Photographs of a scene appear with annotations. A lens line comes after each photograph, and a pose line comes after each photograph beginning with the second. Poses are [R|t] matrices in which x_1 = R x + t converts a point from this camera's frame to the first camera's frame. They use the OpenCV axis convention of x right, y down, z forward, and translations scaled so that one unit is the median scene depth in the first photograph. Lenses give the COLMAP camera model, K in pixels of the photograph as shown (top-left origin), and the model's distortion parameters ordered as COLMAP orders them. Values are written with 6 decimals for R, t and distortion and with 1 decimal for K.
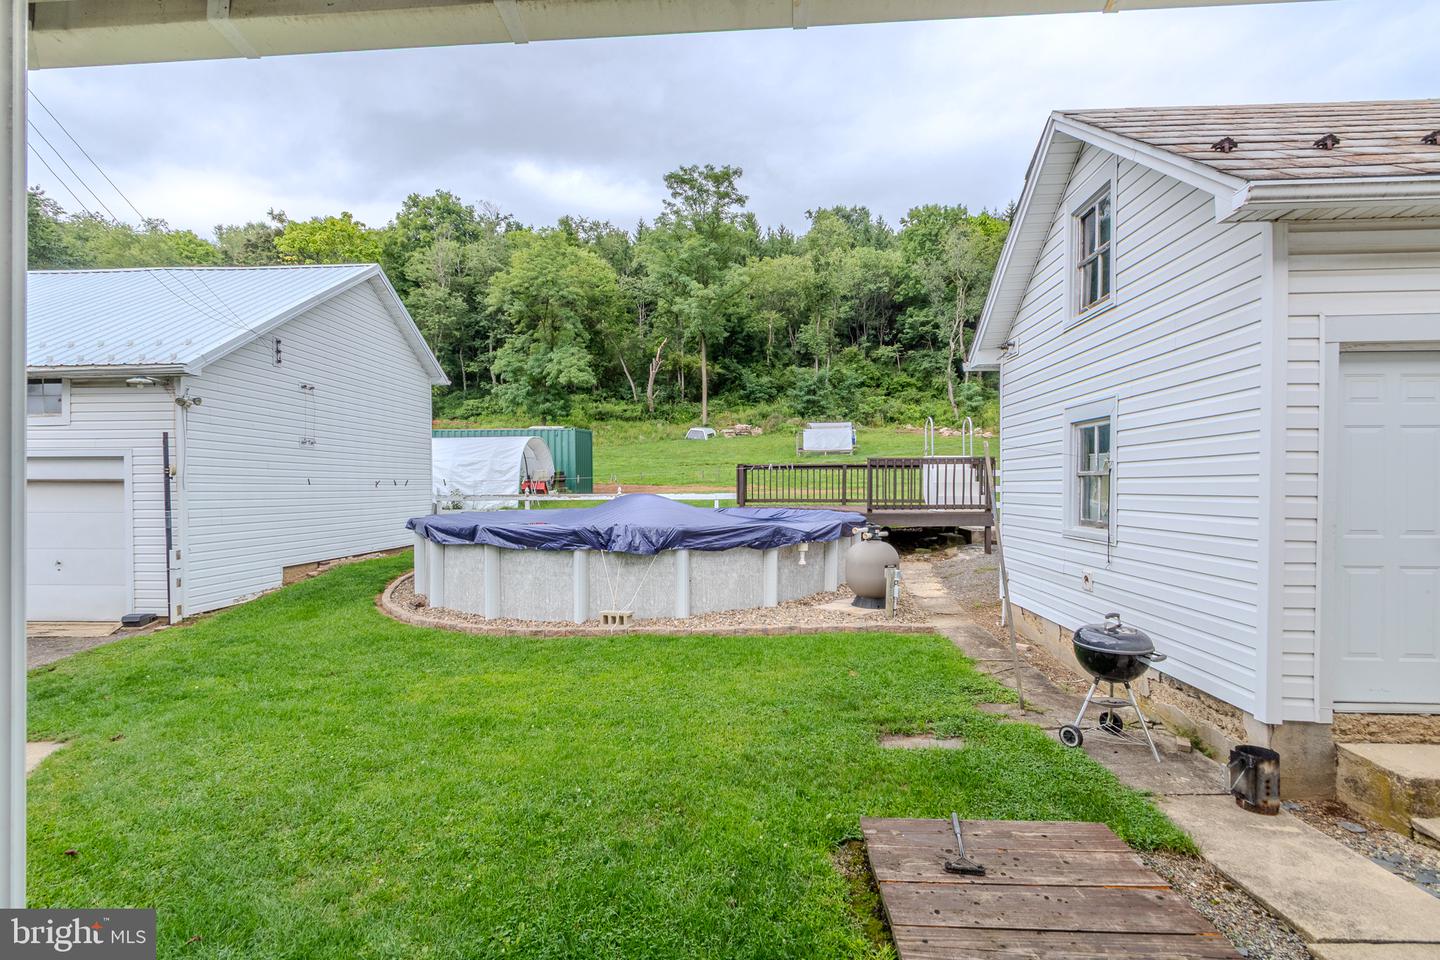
lens RADIAL K [[675.4, 0, 721.8], [0, 675.4, 488.9], [0, 0, 1]] dist [0.000407, 0.000418]
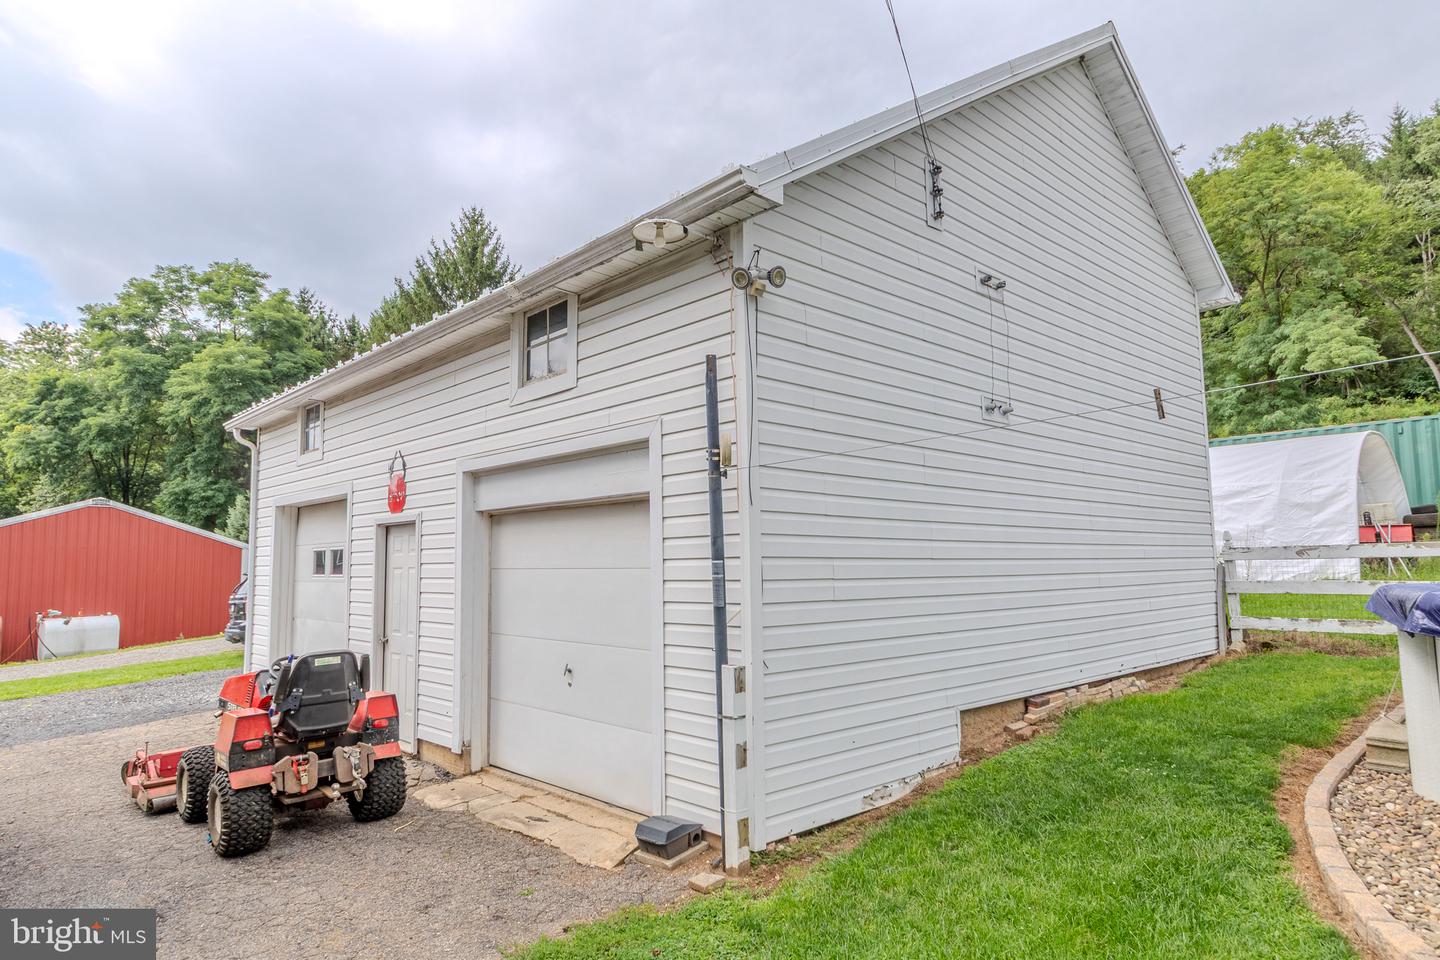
lens RADIAL K [[860.8, 0, 724.5], [0, 860.8, 480.7], [0, 0, 1]] dist [-0.002248, 0.000454]
pose [[0.717852, -0.071069, -0.692559, -0.409055], [0.004156, 0.995196, -0.097817, 0.030133], [0.696183, 0.067340, 0.714699, 0.558875]]
